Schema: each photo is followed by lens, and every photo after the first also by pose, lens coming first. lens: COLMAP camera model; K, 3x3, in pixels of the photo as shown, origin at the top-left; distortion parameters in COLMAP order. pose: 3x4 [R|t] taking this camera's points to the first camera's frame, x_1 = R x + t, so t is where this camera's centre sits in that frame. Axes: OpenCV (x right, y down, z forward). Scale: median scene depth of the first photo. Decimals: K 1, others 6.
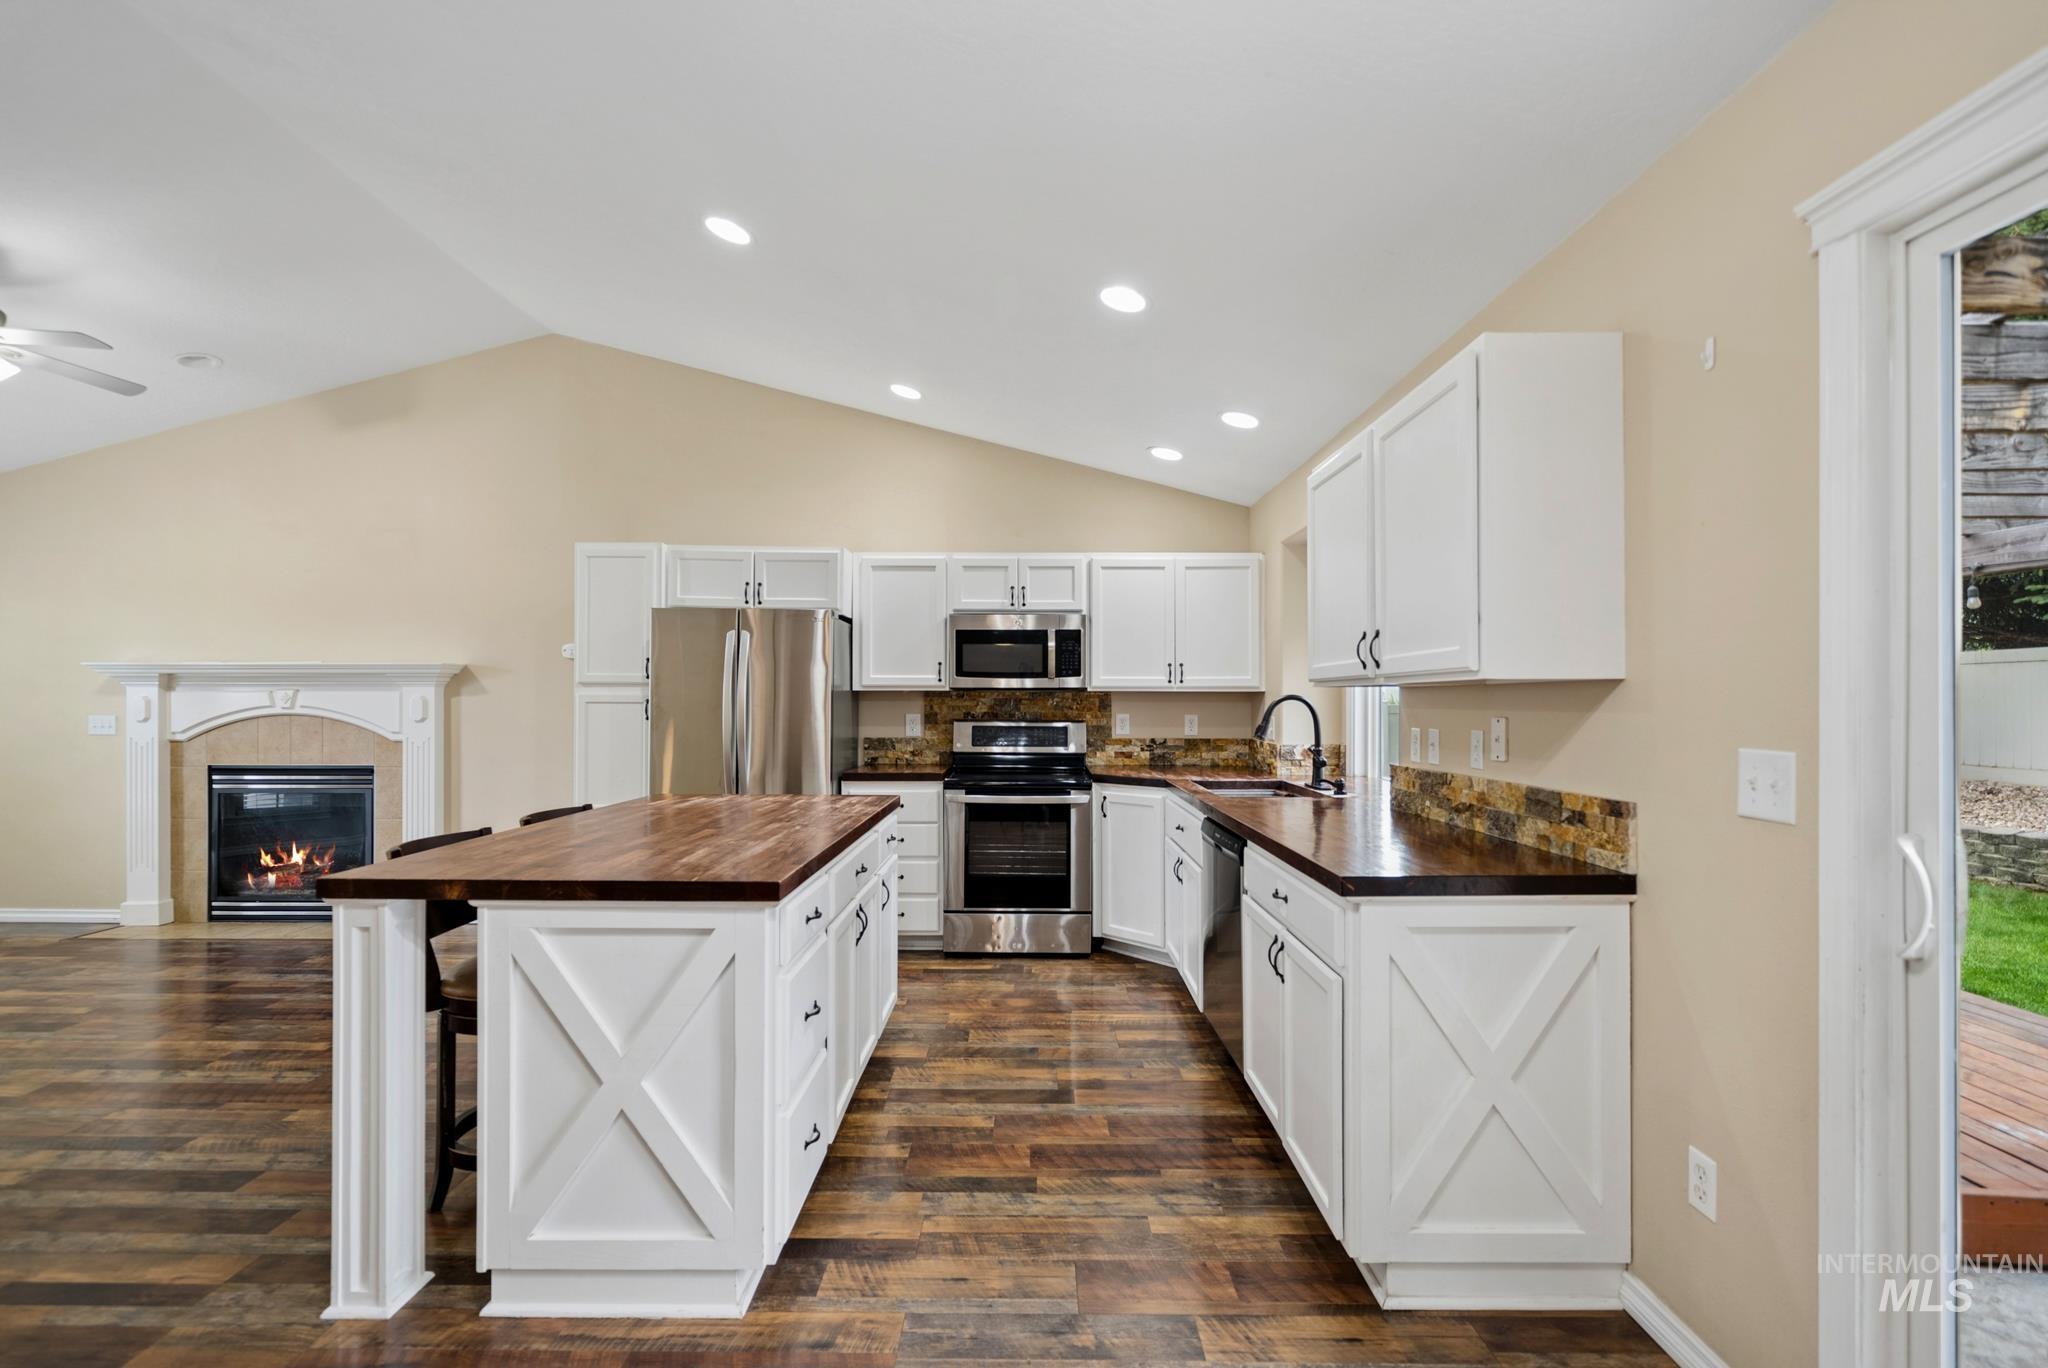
lens RADIAL K [[919.0, 0, 1023.2], [0, 919.0, 696.7], [0, 0, 1]] dist [-0.005021, 0.002229]
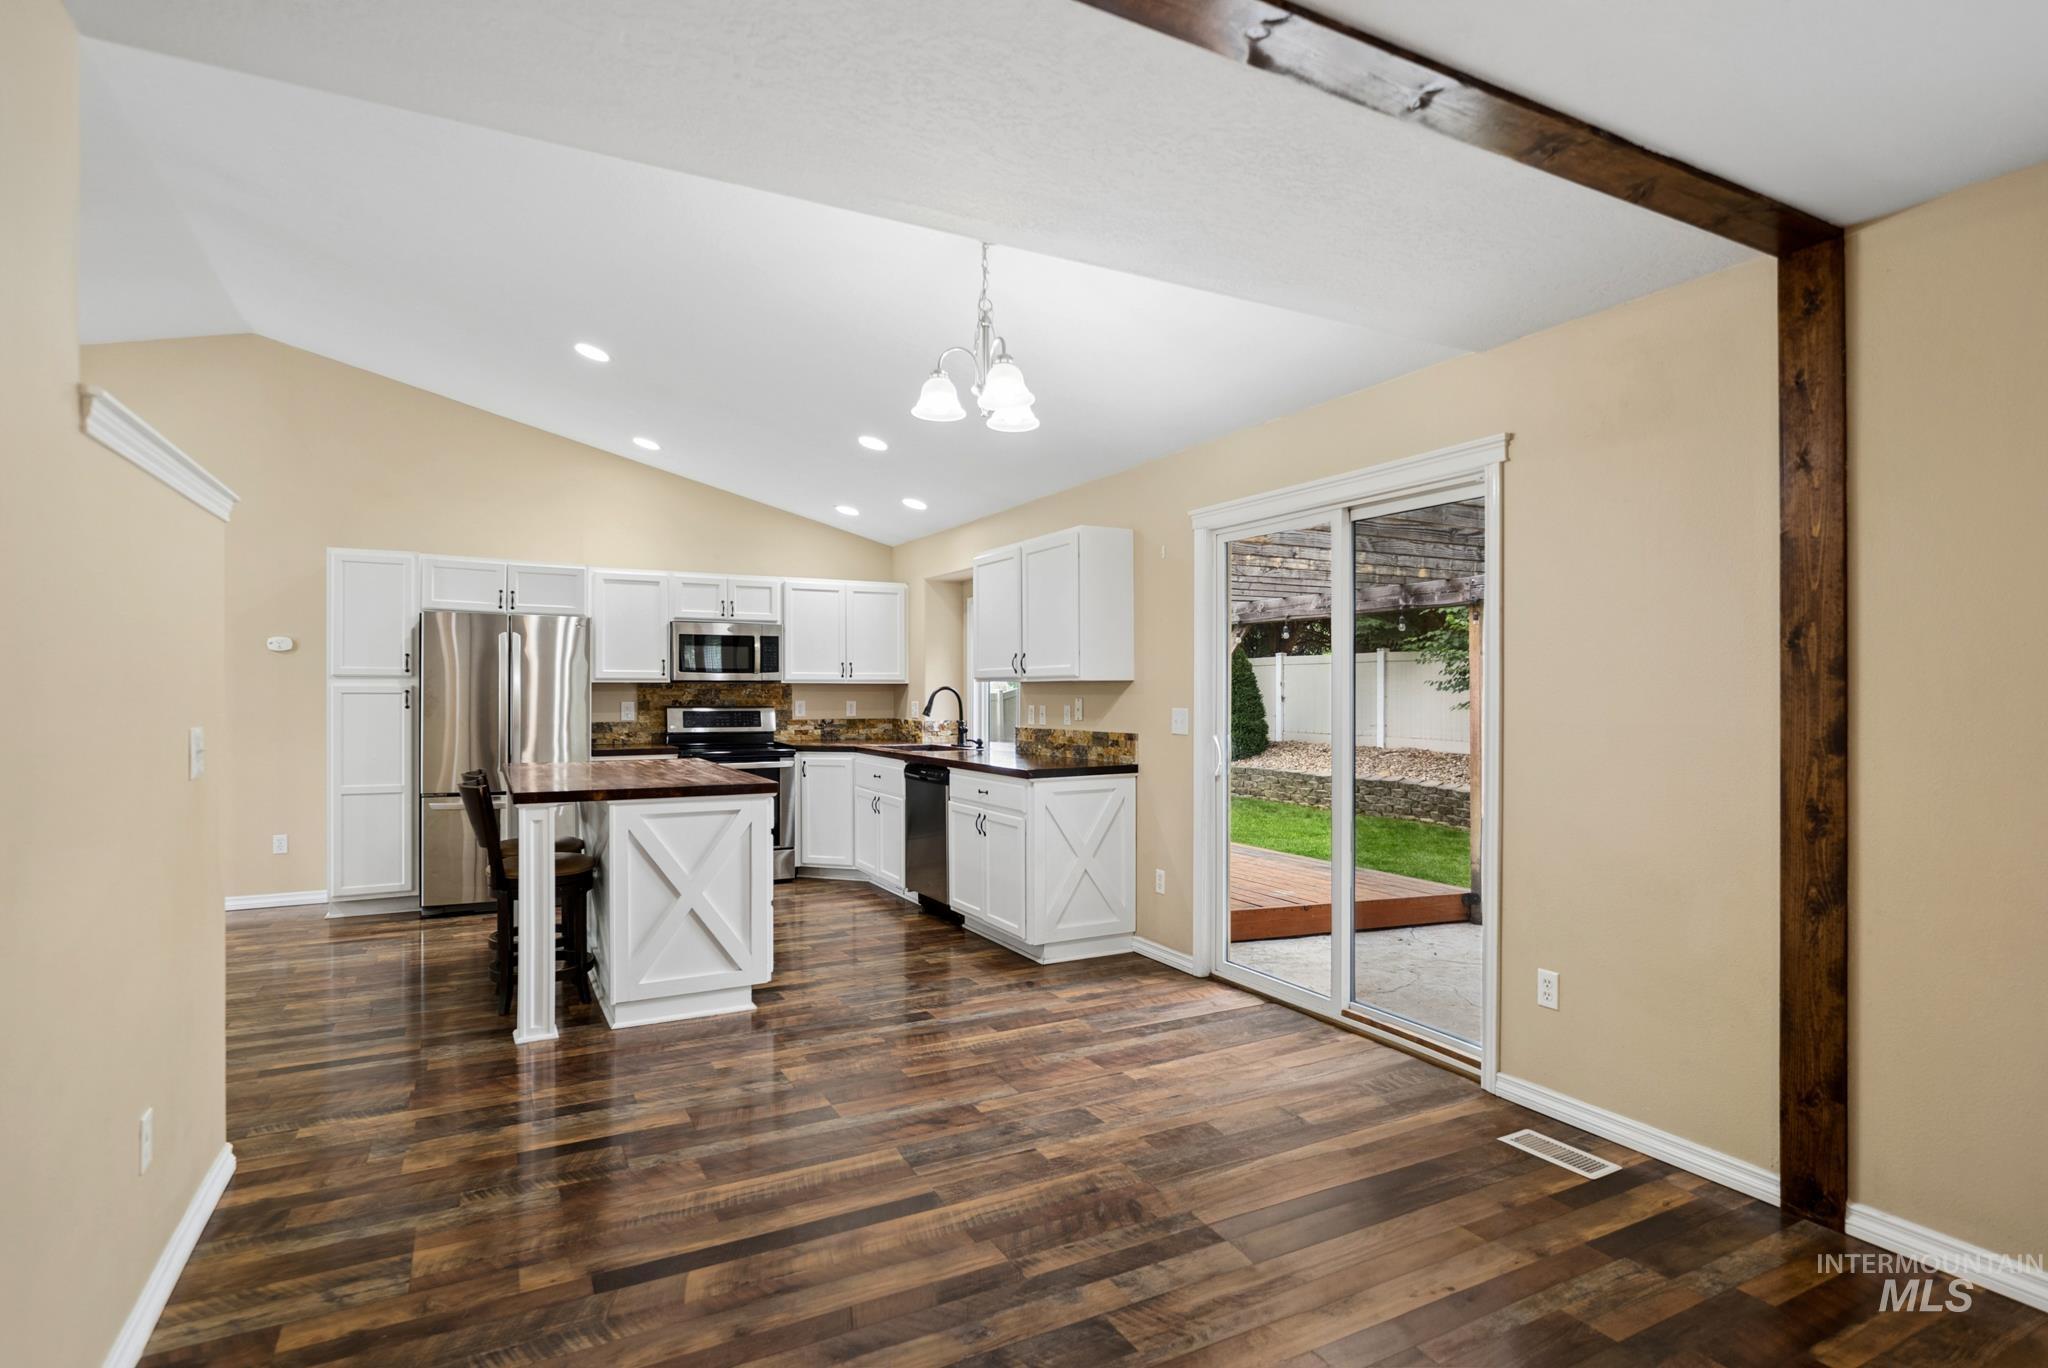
lens RADIAL K [[1049.5, 0, 1014.7], [0, 1049.5, 693.2], [0, 0, 1]] dist [0.014624, 0.000300]
pose [[0.885312, -0.003788, 0.464983, -0.364357], [0.000237, 0.999970, 0.007695, -0.003528], [-0.464998, -0.006703, 0.885286, -0.521632]]
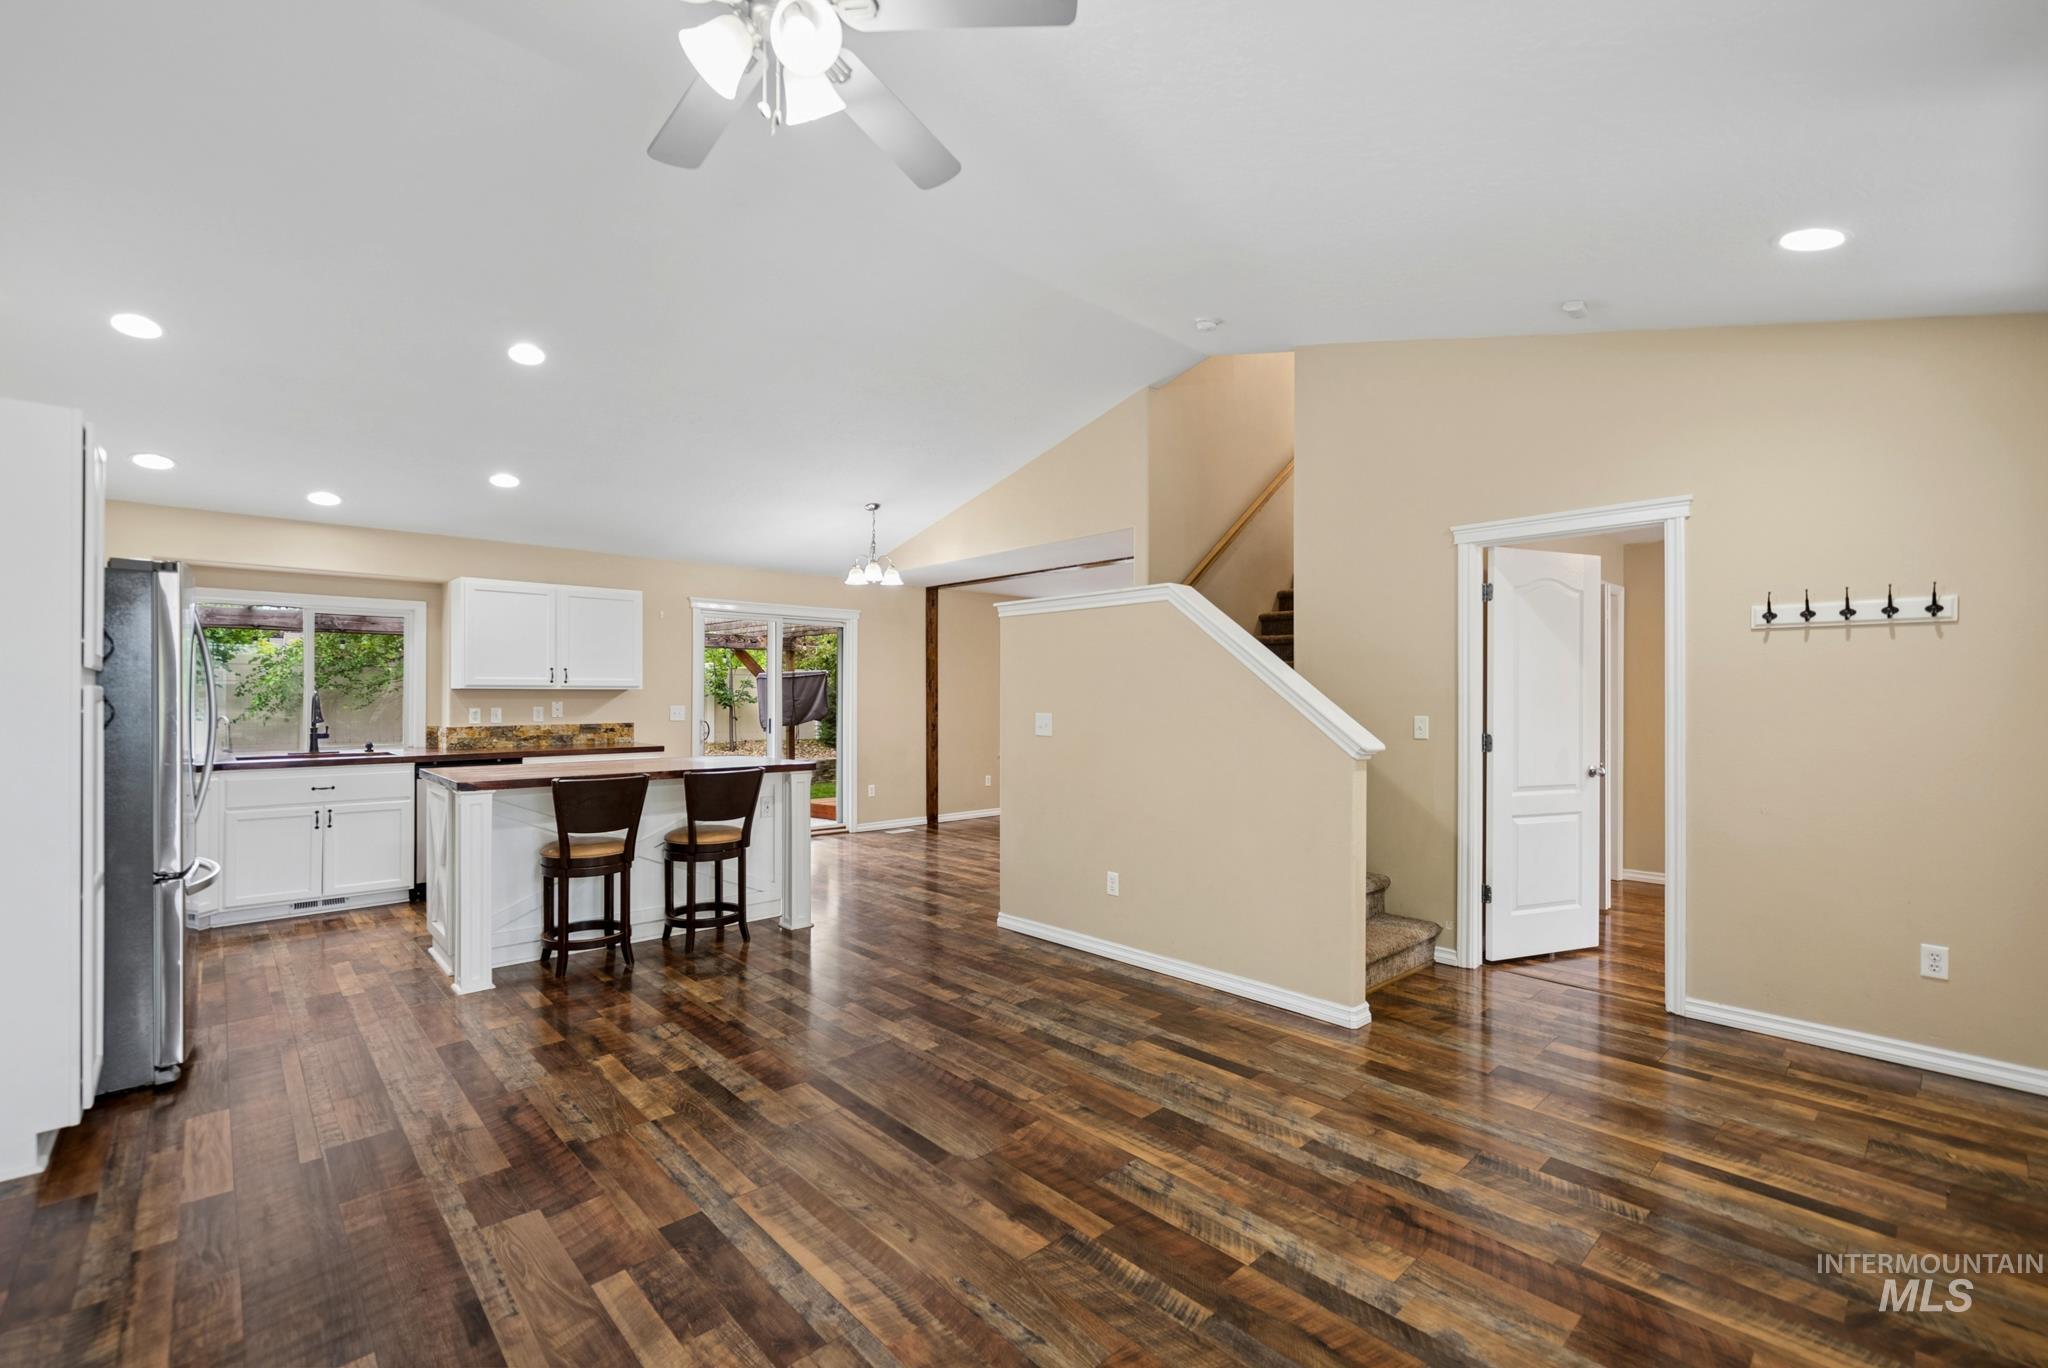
lens RADIAL K [[919.0, 0, 1034.7], [0, 919.0, 686.9], [0, 0, 1]] dist [-0.005021, 0.002229]
pose [[-0.687413, -0.001376, 0.726266, -1.363831], [-0.010162, 0.999919, -0.007723, -0.008083], [-0.726196, -0.012689, -0.687371, 1.025765]]
